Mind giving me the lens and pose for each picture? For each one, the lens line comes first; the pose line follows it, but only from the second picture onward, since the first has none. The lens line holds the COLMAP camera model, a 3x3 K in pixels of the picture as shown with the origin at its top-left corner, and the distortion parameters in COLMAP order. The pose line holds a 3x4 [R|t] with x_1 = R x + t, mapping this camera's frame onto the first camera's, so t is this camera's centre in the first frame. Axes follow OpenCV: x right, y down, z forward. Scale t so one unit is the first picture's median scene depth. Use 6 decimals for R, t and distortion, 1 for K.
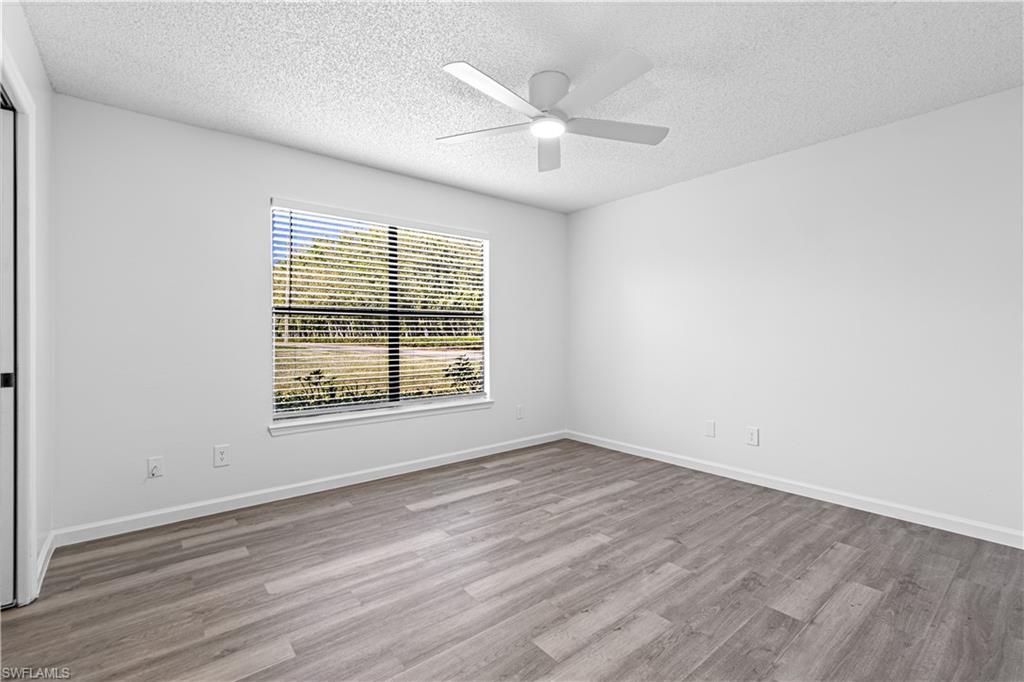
lens RADIAL K [[443.8, 0, 510.0], [0, 443.8, 338.3], [0, 0, 1]] dist [0.002177, -0.001294]
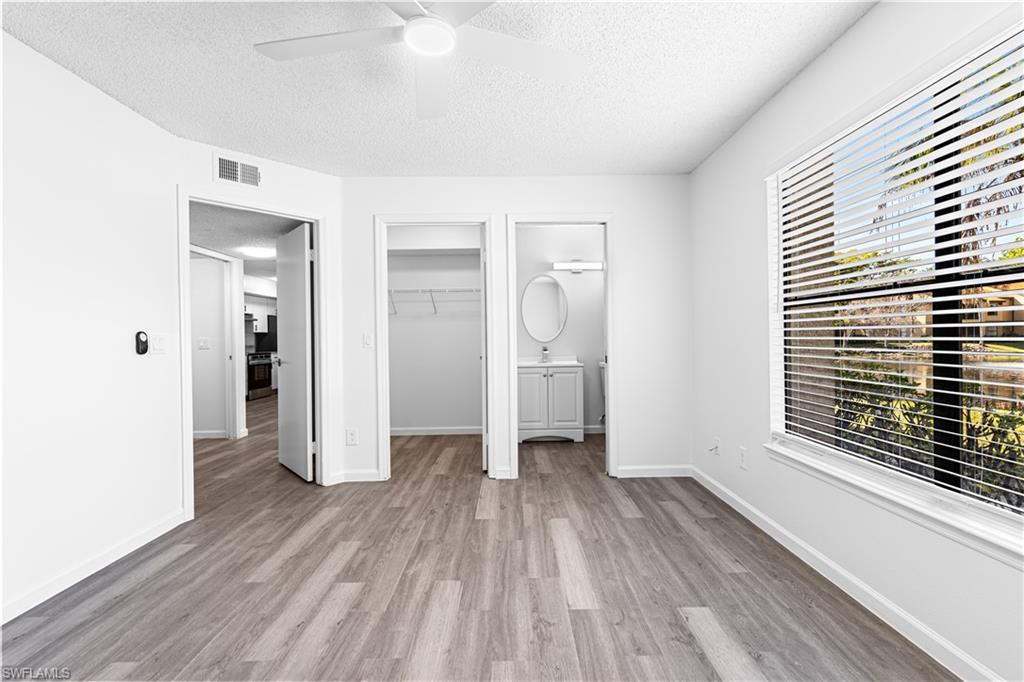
lens RADIAL K [[443.8, 0, 507.4], [0, 443.8, 345.1], [0, 0, 1]] dist [0.002177, -0.001294]
pose [[-0.631315, 0.021014, -0.775242, 0.575829], [0.005983, 0.999735, 0.022227, -0.011591], [0.775504, 0.009394, -0.631273, 1.603778]]
